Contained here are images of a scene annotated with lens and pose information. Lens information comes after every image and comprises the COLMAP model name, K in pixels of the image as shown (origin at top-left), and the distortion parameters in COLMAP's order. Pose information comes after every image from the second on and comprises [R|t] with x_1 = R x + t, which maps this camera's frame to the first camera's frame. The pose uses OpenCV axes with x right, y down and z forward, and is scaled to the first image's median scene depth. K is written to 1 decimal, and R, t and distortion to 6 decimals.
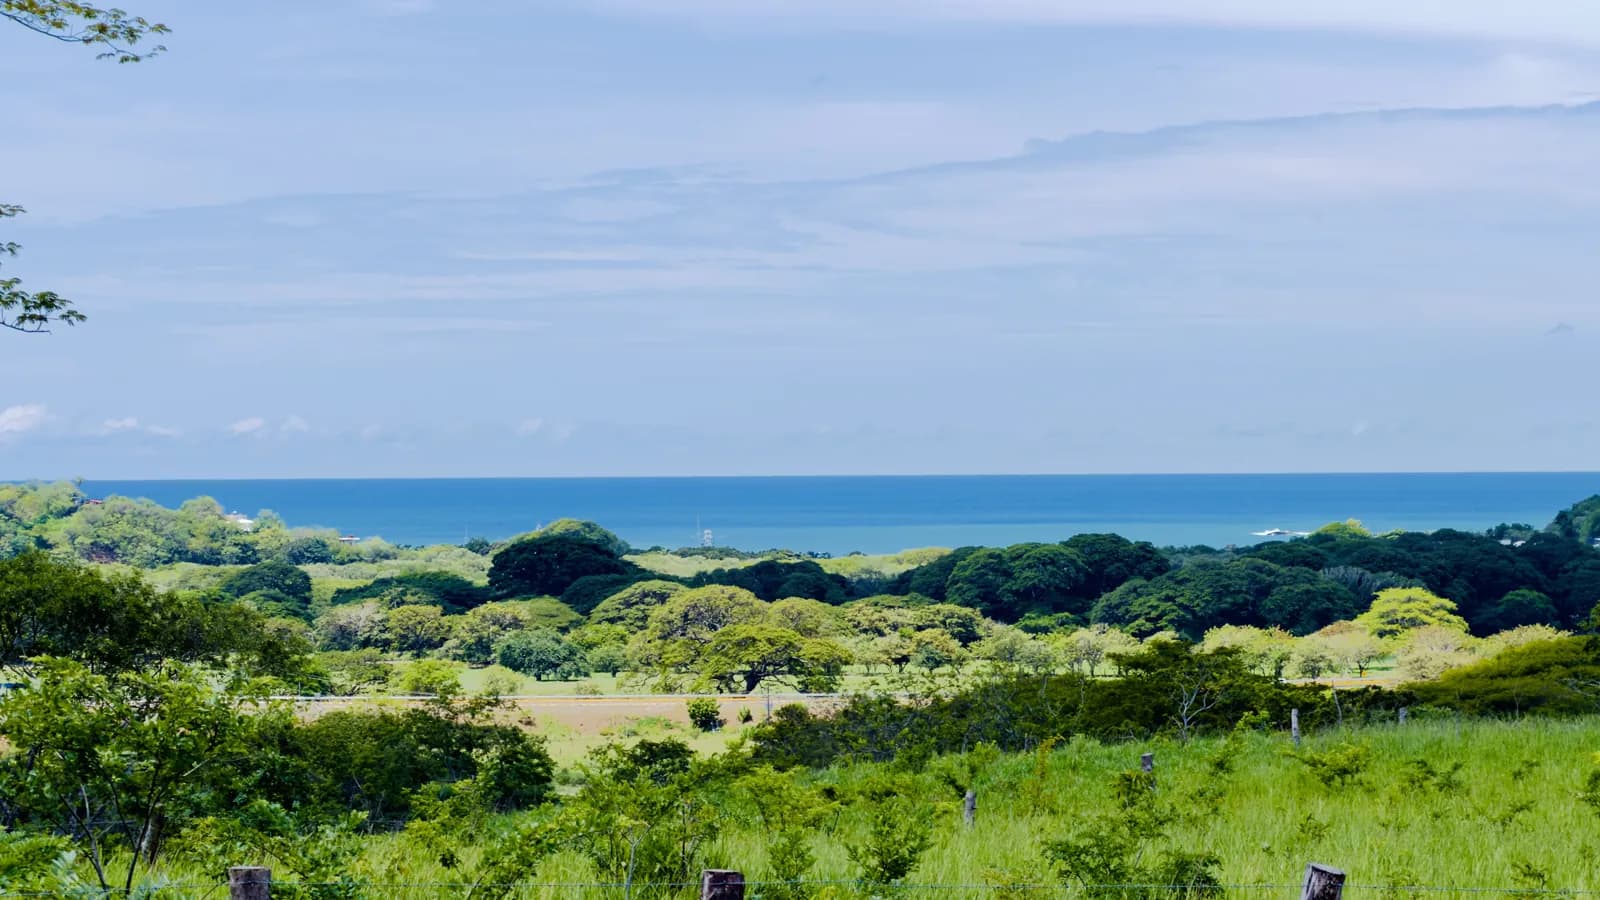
lens RADIAL K [[3775.0, 0, 800.7], [0, 3775.0, 450.0], [0, 0, 1]] dist [-0.094692, 0.000000]
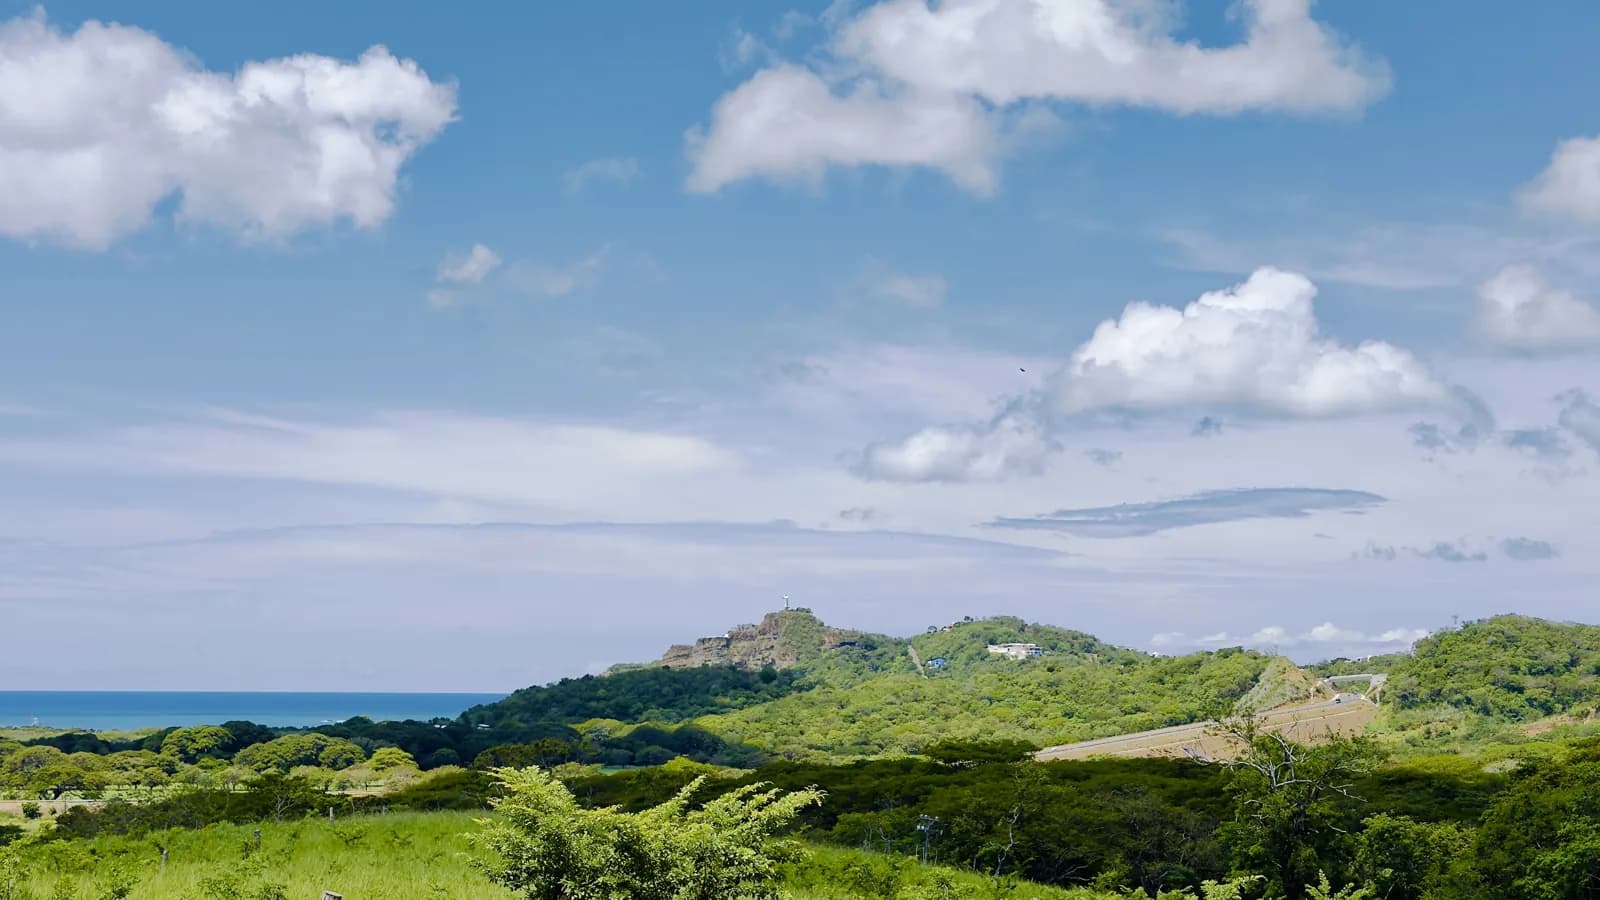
lens RADIAL K [[3775.0, 0, 800.5], [0, 3775.0, 450.6], [0, 0, 1]] dist [-0.094692, 0.000000]
pose [[0.931462, 0.059899, 0.358875, -0.382795], [-0.012104, 0.990911, -0.133974, 0.147550], [-0.363638, 0.120447, 0.923721, -1.032400]]
